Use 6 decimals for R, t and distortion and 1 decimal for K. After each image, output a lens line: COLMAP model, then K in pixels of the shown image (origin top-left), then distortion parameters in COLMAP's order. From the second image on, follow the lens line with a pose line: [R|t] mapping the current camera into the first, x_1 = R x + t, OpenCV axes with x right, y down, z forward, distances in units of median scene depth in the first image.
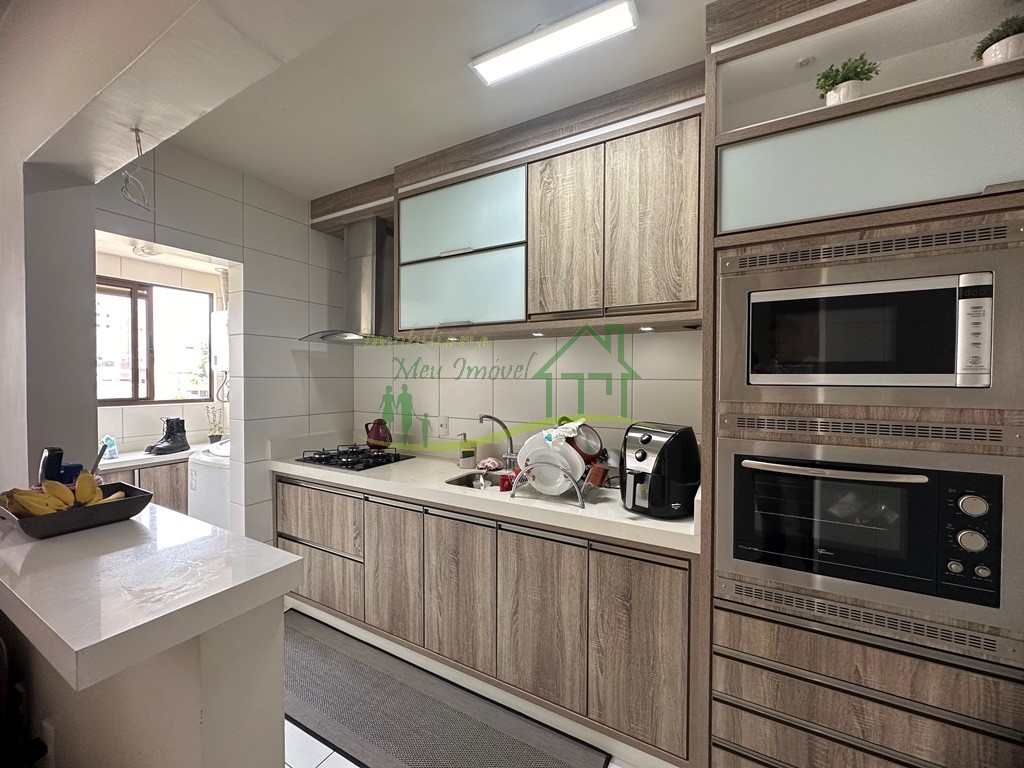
lens RADIAL K [[408.0, 0, 512.0], [0, 408.0, 384.0], [0, 0, 1]] dist [-0.001645, 0.000368]
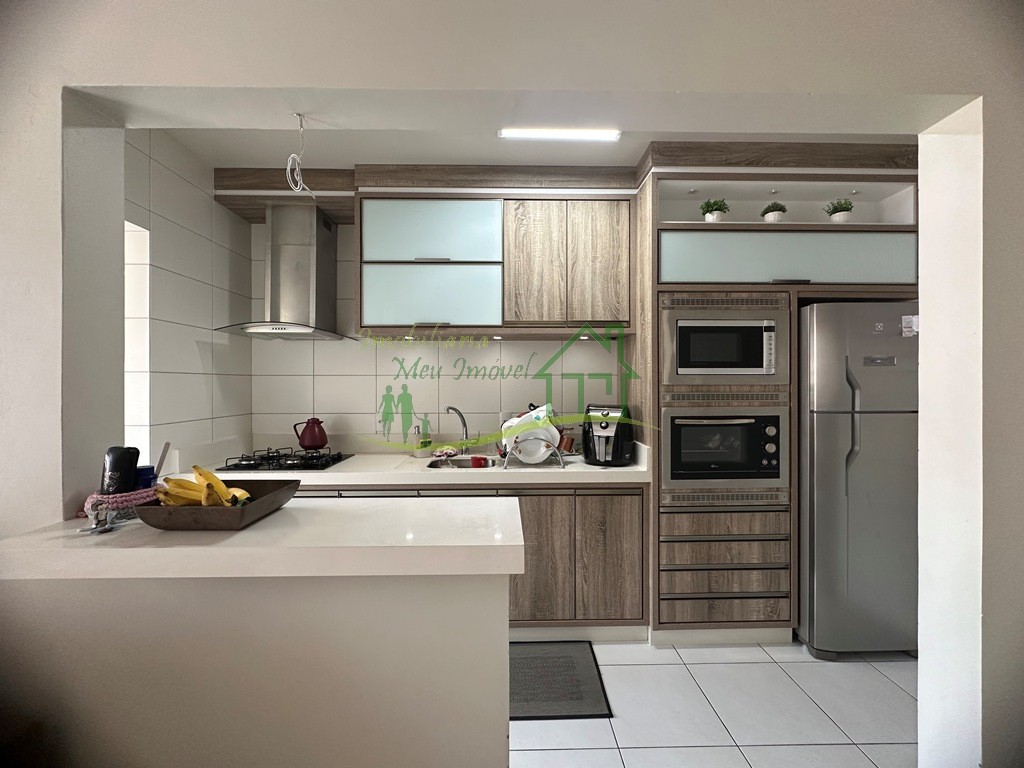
lens RADIAL K [[408.0, 0, 512.0], [0, 408.0, 384.0], [0, 0, 1]] dist [-0.001645, 0.000368]
pose [[0.860918, -0.005676, 0.508712, -0.646414], [0.013802, 0.999830, -0.012202, 0.039077], [-0.508556, 0.017527, 0.860850, -0.077490]]
